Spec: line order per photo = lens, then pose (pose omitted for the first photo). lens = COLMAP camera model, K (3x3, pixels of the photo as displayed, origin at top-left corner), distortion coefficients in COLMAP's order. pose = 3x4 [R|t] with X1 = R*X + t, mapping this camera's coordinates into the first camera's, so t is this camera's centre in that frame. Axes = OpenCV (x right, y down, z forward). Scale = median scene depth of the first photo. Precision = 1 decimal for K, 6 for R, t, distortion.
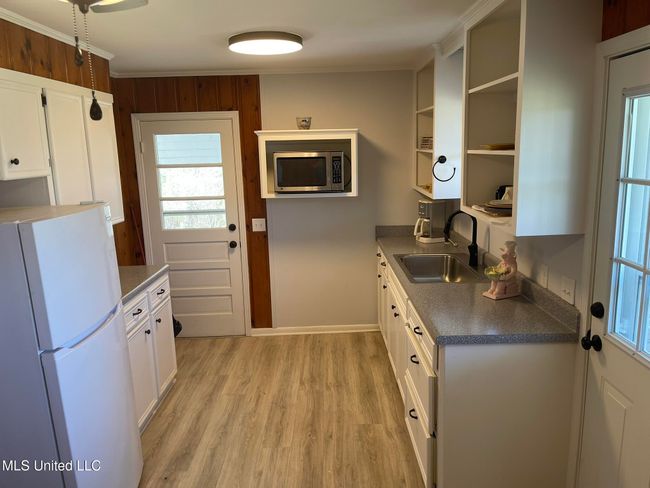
lens RADIAL K [[484.5, 0, 325.0], [0, 484.5, 244.0], [0, 0, 1]] dist [0.028693, -0.005557]
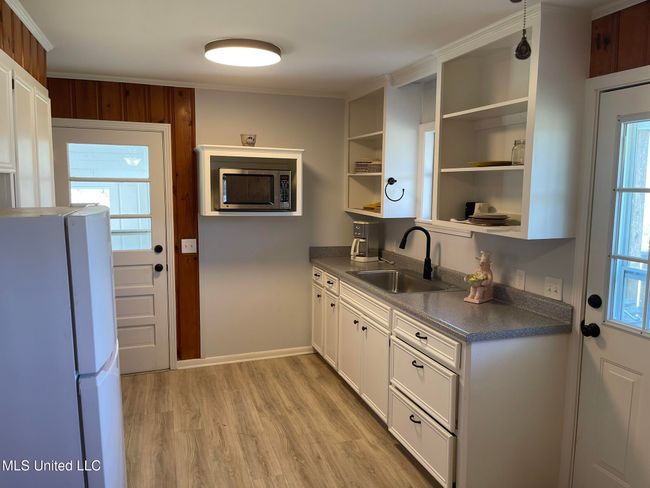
lens RADIAL K [[484.5, 0, 325.0], [0, 484.5, 244.0], [0, 0, 1]] dist [0.028693, -0.005557]
pose [[0.948677, -0.000395, 0.316247, -0.220369], [0.023853, 0.997240, -0.070307, 0.033717], [-0.315347, 0.074242, 0.946068, 0.043593]]
